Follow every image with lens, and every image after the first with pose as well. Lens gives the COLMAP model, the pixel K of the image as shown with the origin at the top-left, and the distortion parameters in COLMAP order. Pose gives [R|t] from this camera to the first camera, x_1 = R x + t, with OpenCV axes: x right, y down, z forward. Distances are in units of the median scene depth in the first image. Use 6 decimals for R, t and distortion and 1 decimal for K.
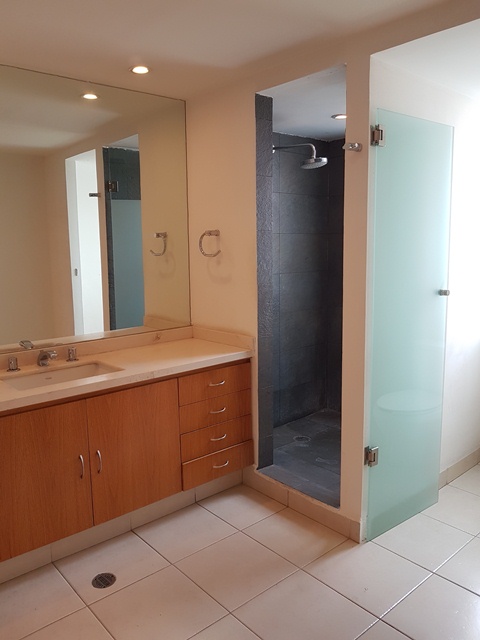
lens RADIAL K [[507.9, 0, 238.5], [0, 507.9, 318.9], [0, 0, 1]] dist [-0.003948, -0.000705]
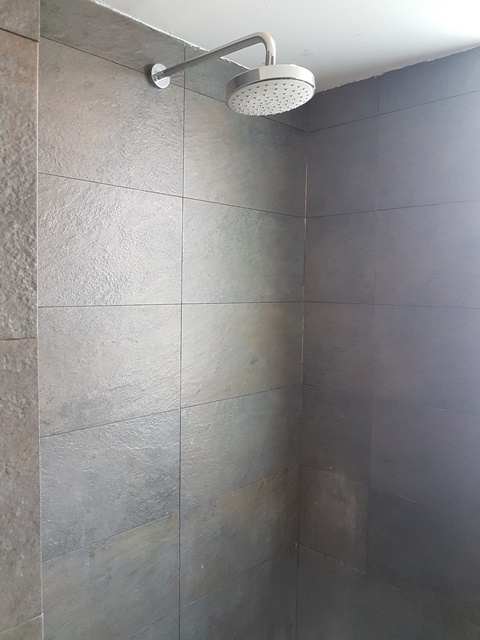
lens RADIAL K [[507.9, 0, 240.7], [0, 507.9, 320.4], [0, 0, 1]] dist [-0.003948, -0.000705]
pose [[0.996486, 0.024398, 0.080128, 0.091025], [-0.018293, 0.996936, -0.076058, -0.122605], [-0.081738, 0.074325, 0.993879, 0.595387]]
